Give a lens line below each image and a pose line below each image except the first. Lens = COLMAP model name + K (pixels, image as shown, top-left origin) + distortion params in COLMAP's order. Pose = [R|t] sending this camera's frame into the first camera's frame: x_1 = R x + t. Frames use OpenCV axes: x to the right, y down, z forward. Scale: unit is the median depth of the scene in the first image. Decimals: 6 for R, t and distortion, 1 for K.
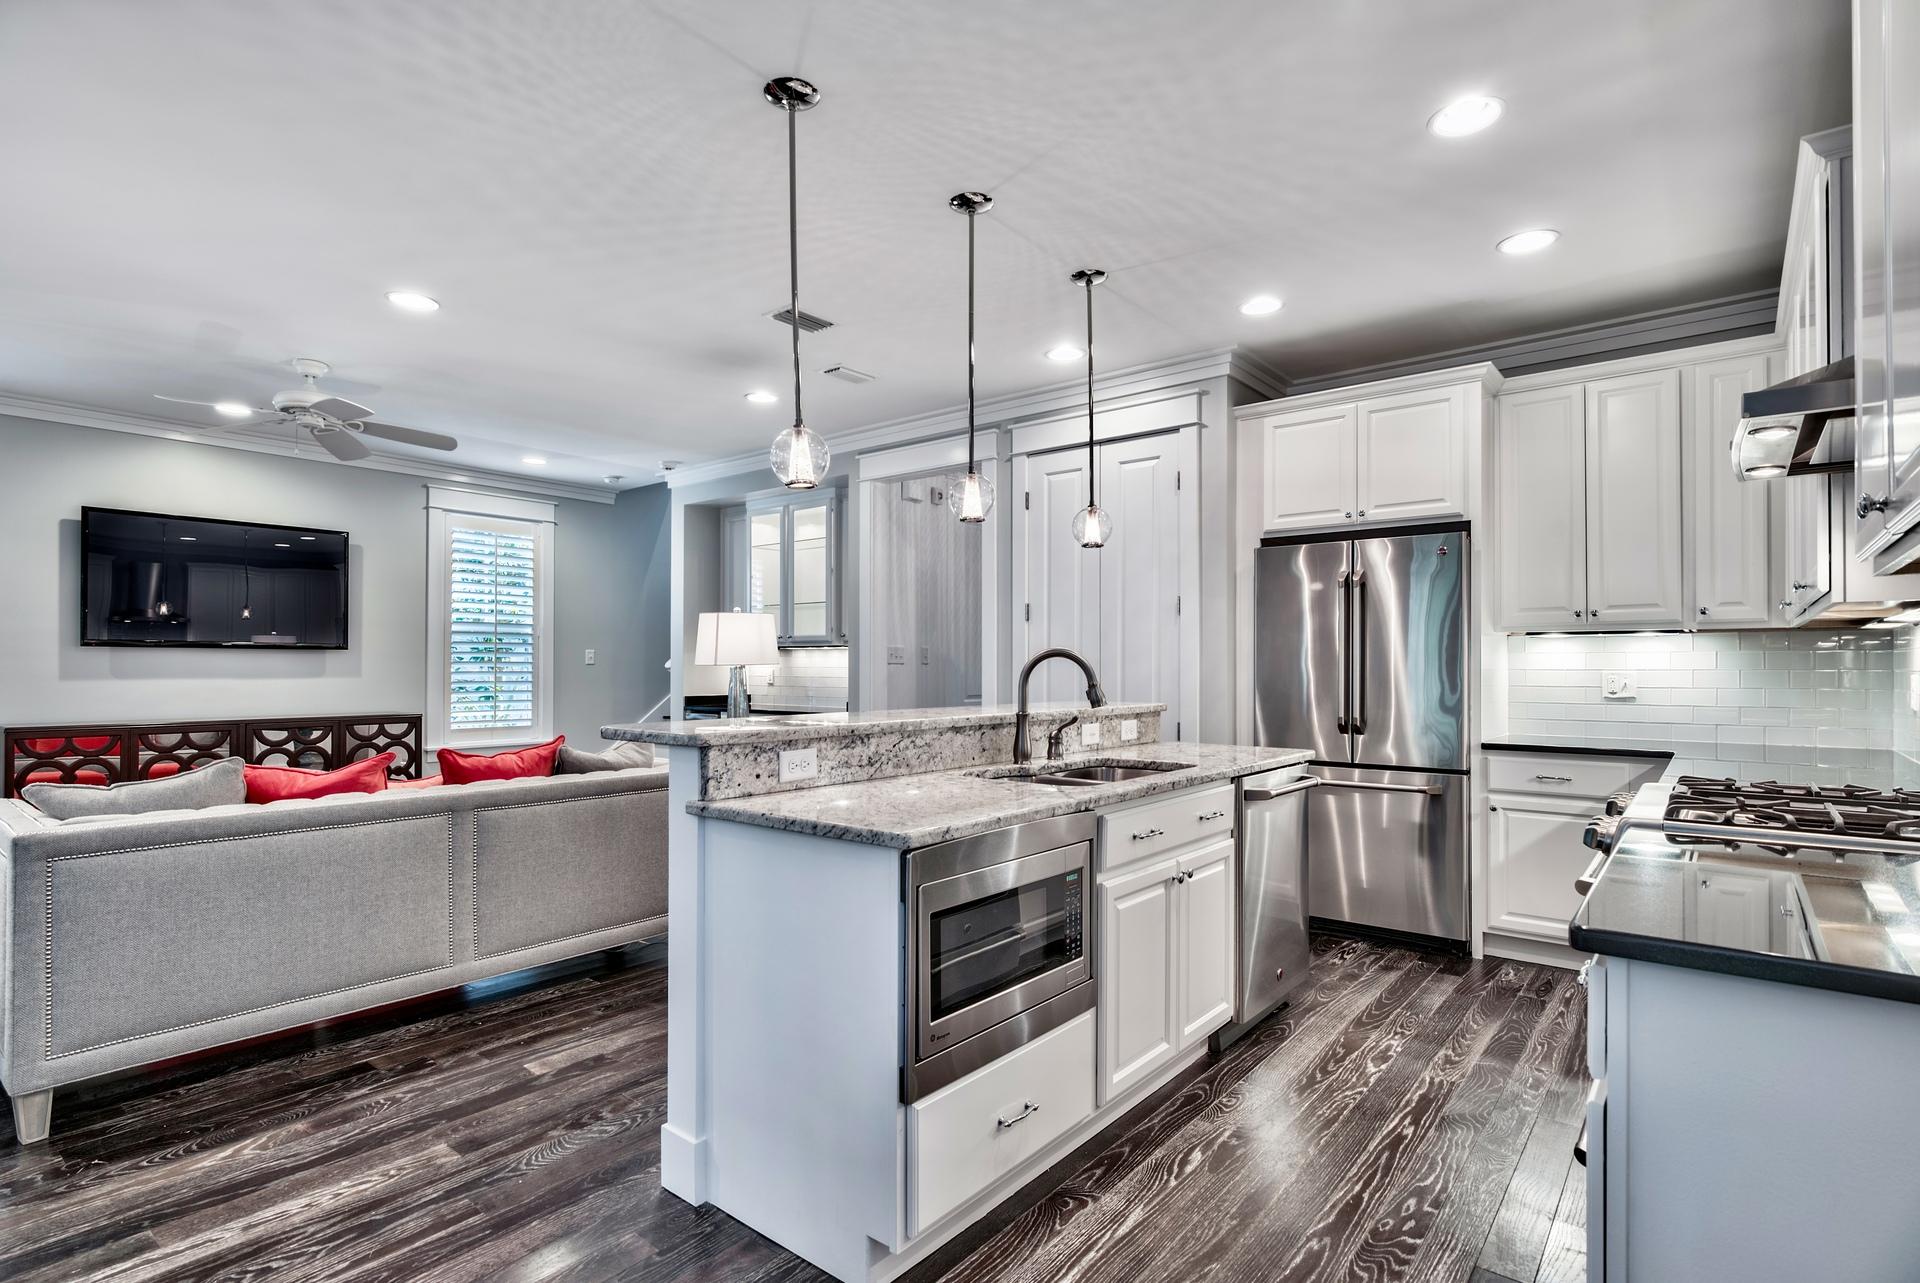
lens RADIAL K [[943.6, 0, 964.8], [0, 943.6, 691.9], [0, 0, 1]] dist [-0.010792, 0.002389]
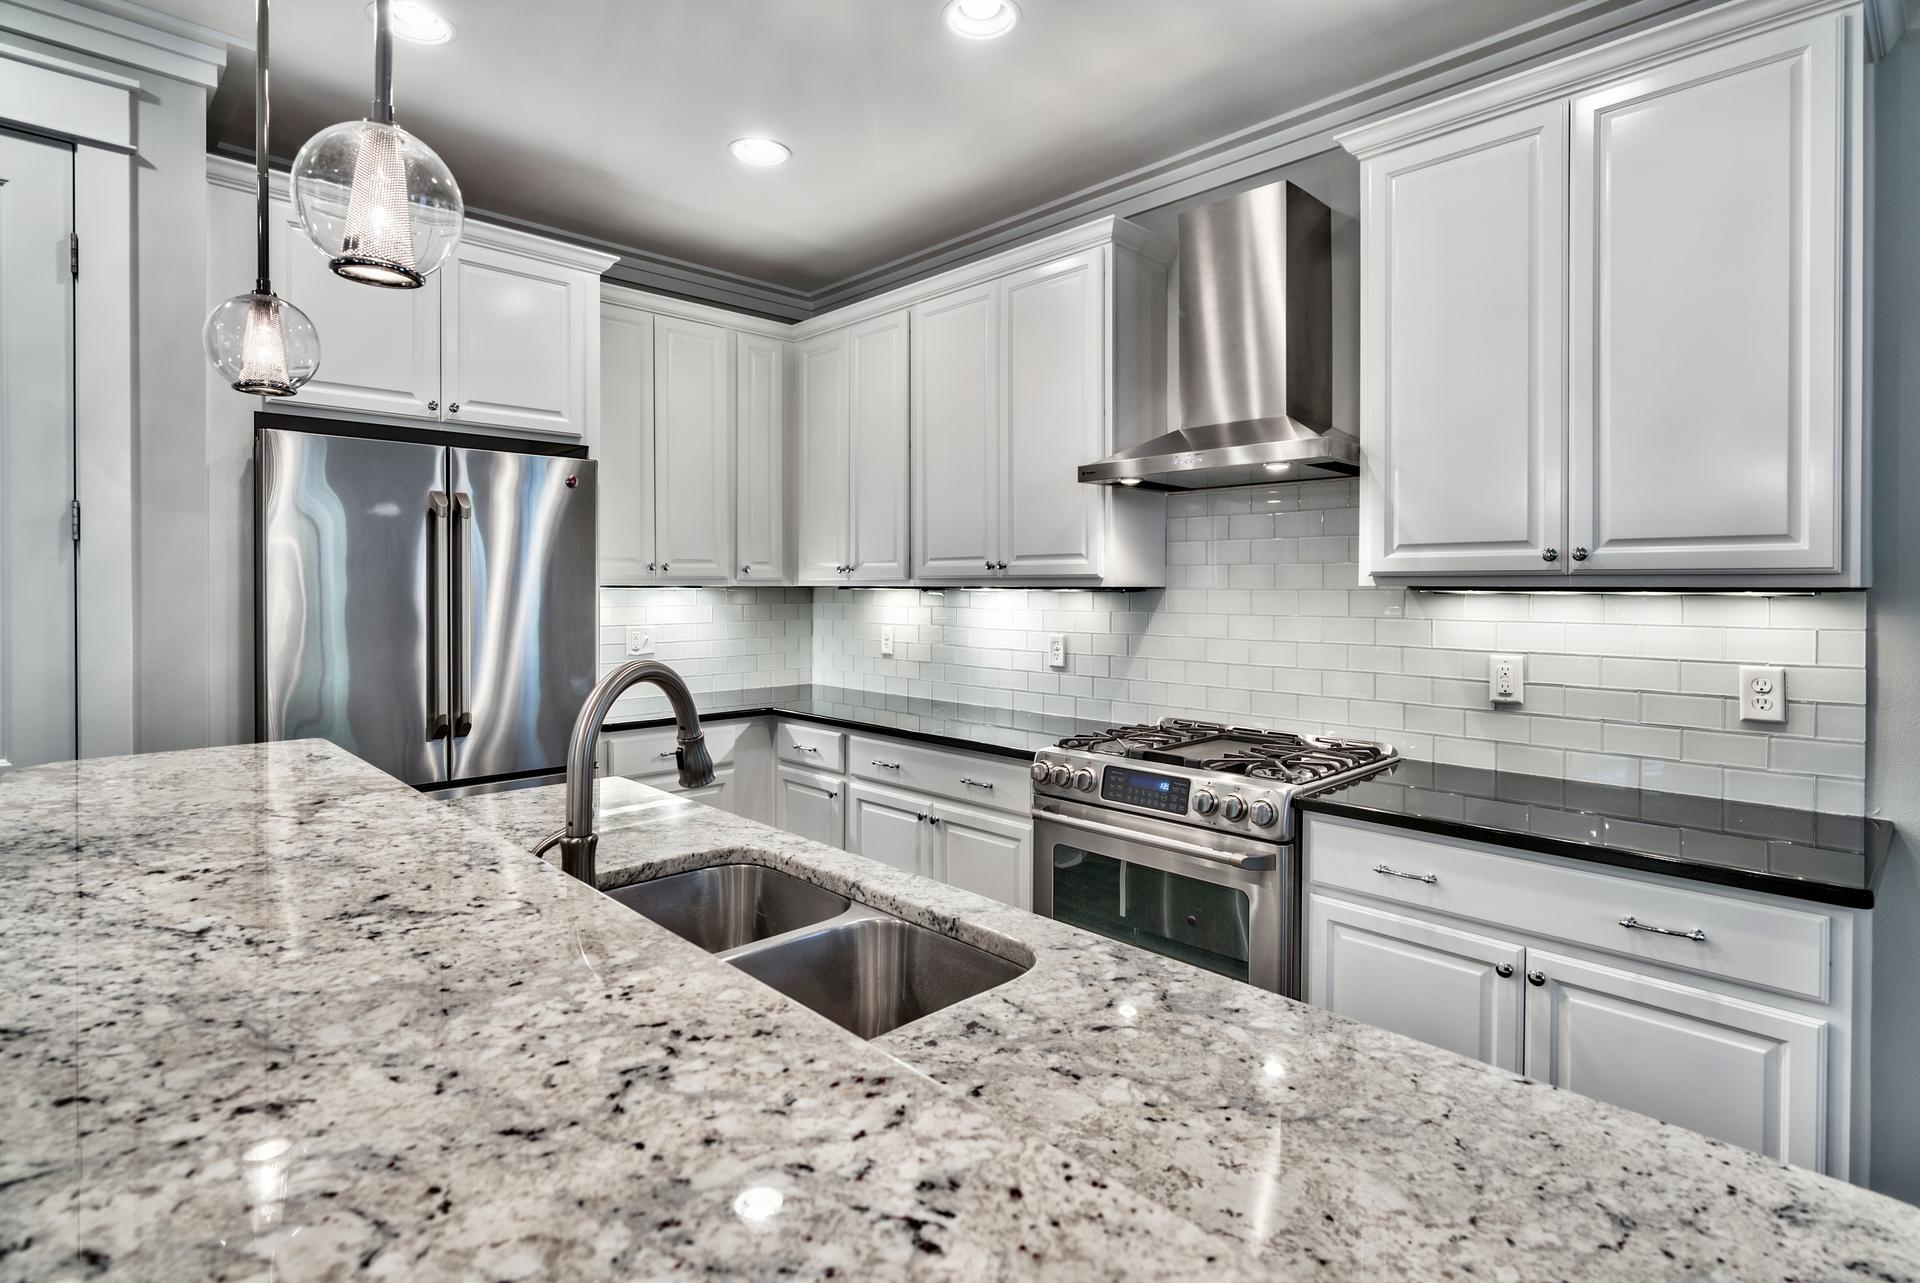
lens RADIAL K [[943.6, 0, 994.8], [0, 943.6, 603.7], [0, 0, 1]] dist [-0.010792, 0.002389]
pose [[0.112092, -0.020107, 0.993494, -0.148503], [0.021160, 0.999617, 0.017844, -0.039867], [-0.993472, 0.019022, 0.112475, 0.400386]]
